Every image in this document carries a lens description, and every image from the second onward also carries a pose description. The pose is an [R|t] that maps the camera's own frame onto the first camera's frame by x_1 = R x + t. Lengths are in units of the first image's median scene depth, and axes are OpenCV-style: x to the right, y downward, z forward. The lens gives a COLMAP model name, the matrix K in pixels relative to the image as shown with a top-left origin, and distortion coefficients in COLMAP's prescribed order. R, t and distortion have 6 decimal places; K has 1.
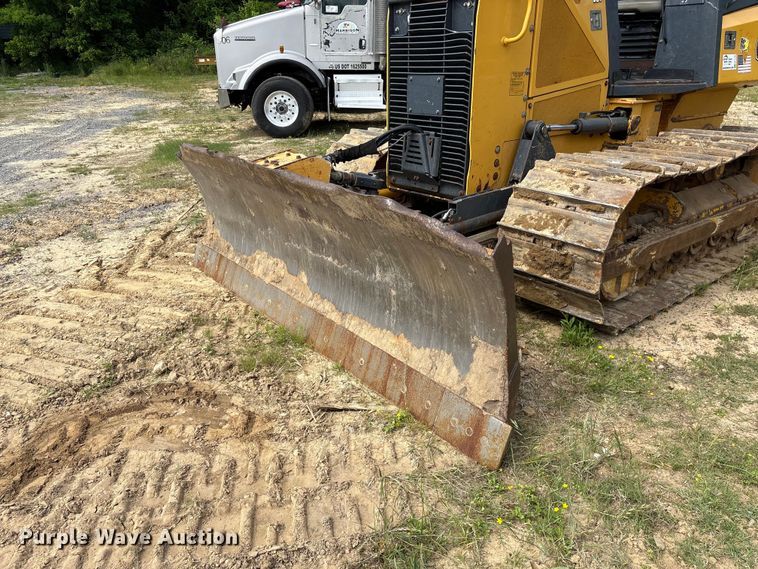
lens RADIAL K [[574.8, 0, 377.8], [0, 574.8, 282.4], [0, 0, 1]] dist [0.053538, -0.061446]
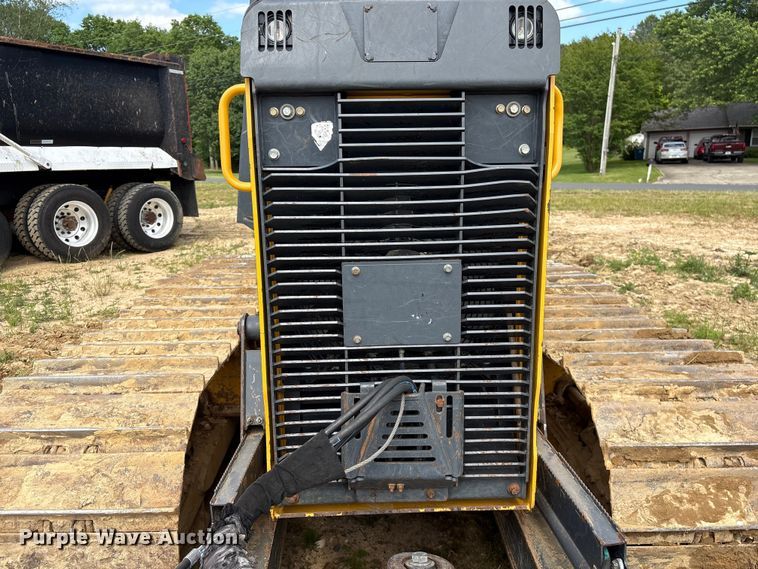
lens RADIAL K [[574.8, 0, 374.1], [0, 574.8, 292.3], [0, 0, 1]] dist [0.053538, -0.061446]
pose [[0.612259, -0.179584, 0.769993, -0.252815], [0.294523, 0.955577, -0.011322, -0.334458], [-0.733754, 0.233713, 0.637952, 0.746882]]
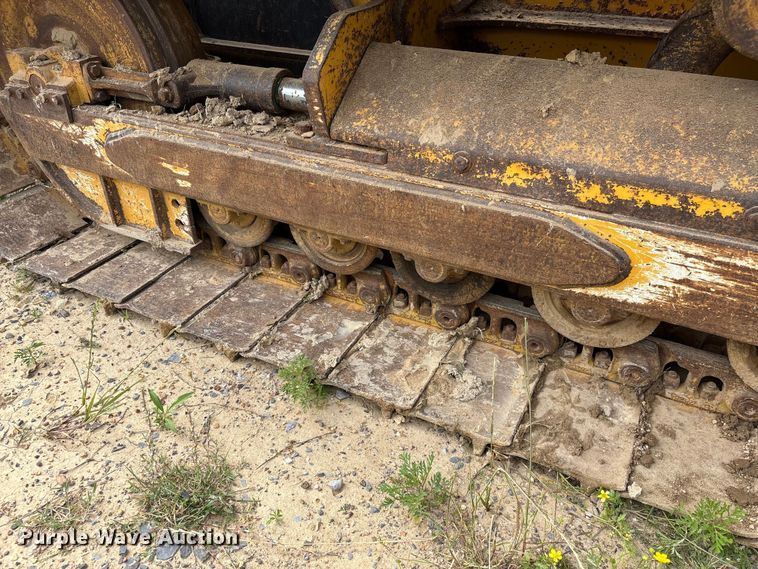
lens RADIAL K [[574.8, 0, 372.5], [0, 574.8, 284.6], [0, 0, 1]] dist [0.053538, -0.061446]
pose [[0.387642, 0.512364, -0.766301, 0.831979], [-0.328593, 0.853495, 0.404441, -0.172880], [0.861255, 0.095023, 0.499210, 0.946395]]
